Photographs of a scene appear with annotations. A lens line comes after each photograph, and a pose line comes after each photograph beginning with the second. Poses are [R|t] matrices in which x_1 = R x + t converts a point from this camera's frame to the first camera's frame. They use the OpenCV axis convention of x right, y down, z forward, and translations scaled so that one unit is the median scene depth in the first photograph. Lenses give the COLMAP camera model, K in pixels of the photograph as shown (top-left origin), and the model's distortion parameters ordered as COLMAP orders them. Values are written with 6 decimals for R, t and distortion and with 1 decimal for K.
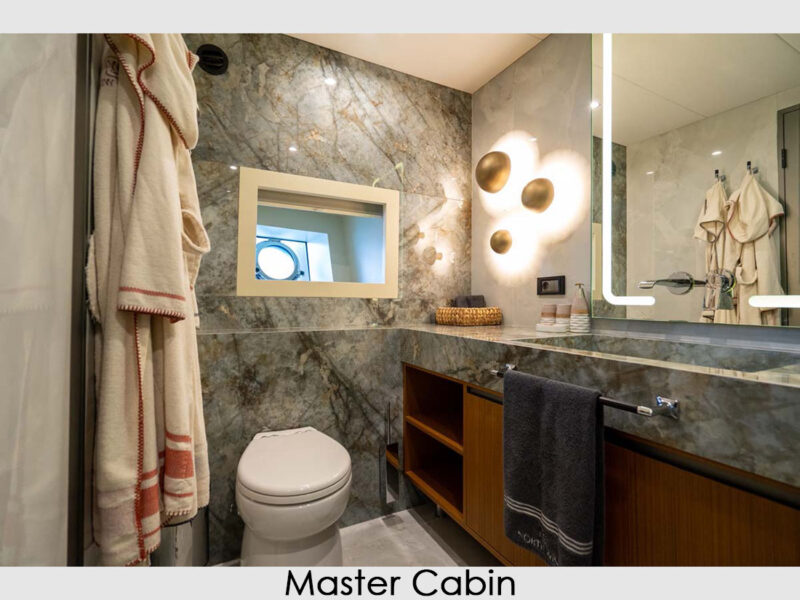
lens RADIAL K [[367.8, 0, 401.0], [0, 367.8, 300.8], [0, 0, 1]] dist [0.001013, 0.000026]
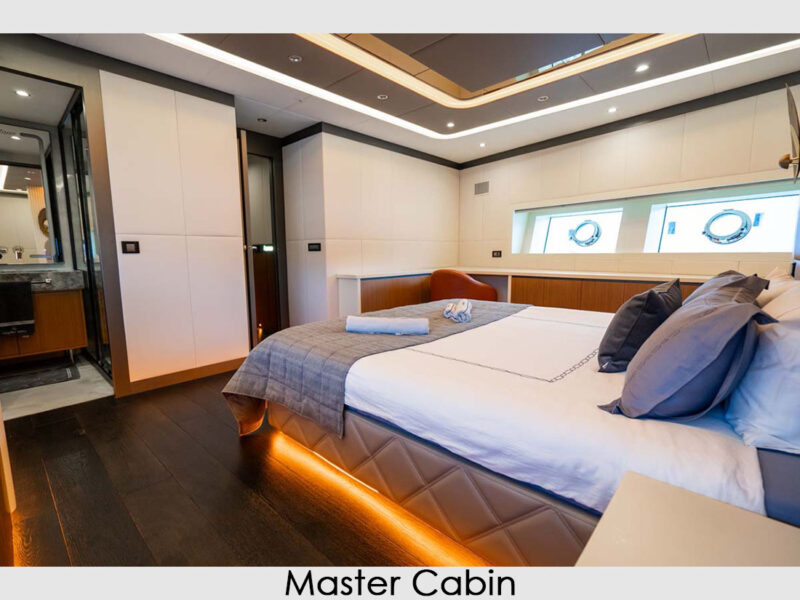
lens RADIAL K [[367.8, 0, 396.2], [0, 367.8, 296.1], [0, 0, 1]] dist [0.001013, 0.000026]
pose [[-0.342887, -0.106338, 0.933339, -5.024435], [0.004447, 0.993377, 0.114812, -0.003562], [-0.939366, 0.043518, -0.340143, -1.419447]]
